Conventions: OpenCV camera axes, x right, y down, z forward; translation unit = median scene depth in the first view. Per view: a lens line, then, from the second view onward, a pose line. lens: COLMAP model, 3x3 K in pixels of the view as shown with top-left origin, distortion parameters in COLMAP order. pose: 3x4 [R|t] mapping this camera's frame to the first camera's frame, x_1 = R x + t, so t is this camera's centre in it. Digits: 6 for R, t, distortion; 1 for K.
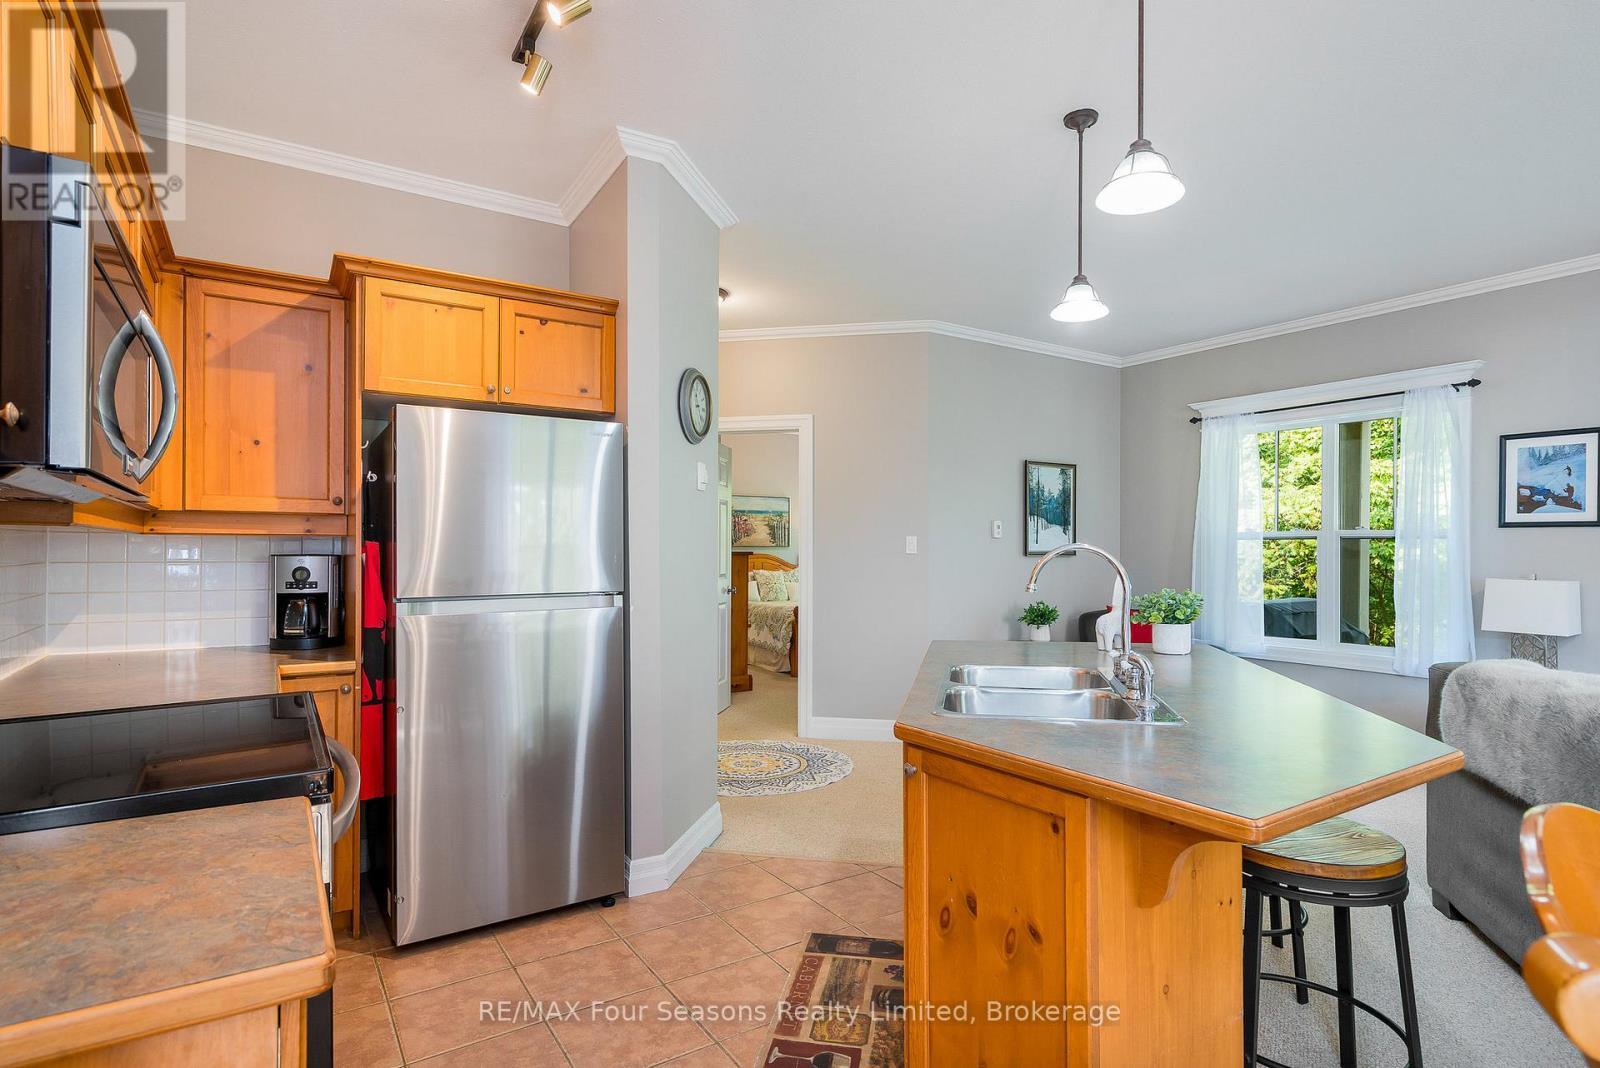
lens RADIAL K [[840.4, 0, 772.1], [0, 840.4, 546.7], [0, 0, 1]] dist [0.004534, 0.001456]
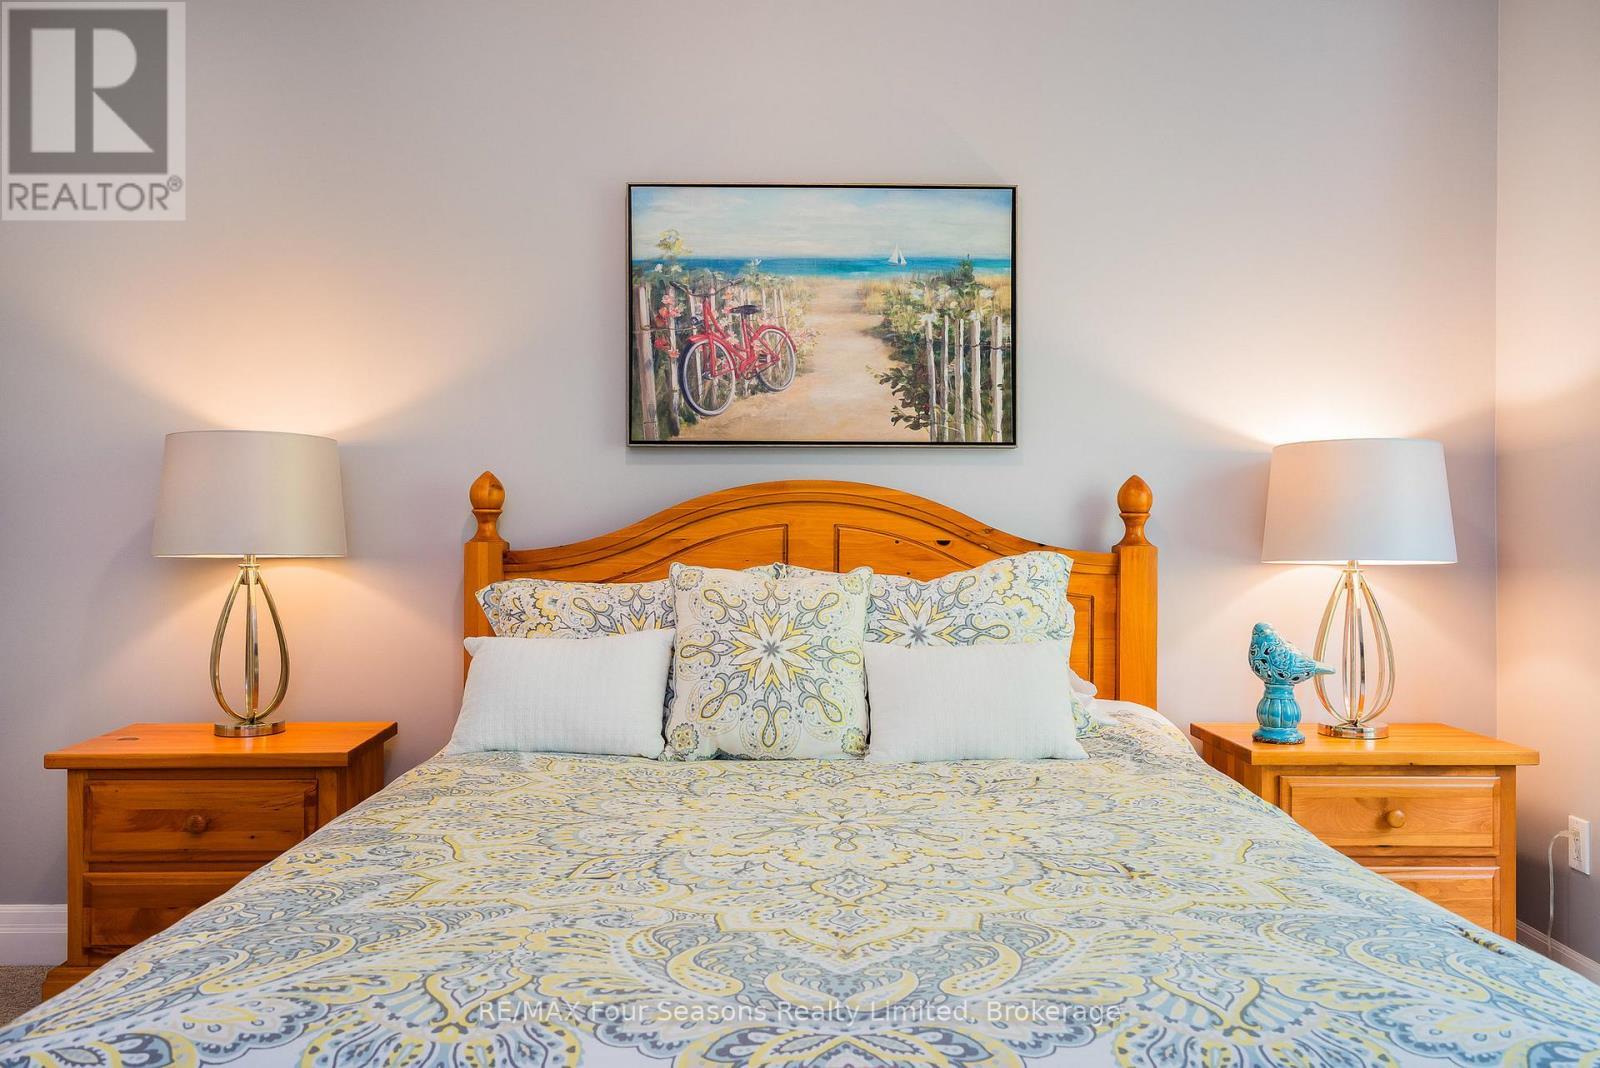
lens RADIAL K [[1280.4, 0, 801.2], [0, 1280.4, 523.1], [0, 0, 1]] dist [0.001938, 0.000856]
pose [[0.862271, -0.003848, -0.506432, 0.126597], [0.002643, 0.999992, -0.003098, 0.018563], [0.506440, 0.001332, 0.862274, 0.740938]]
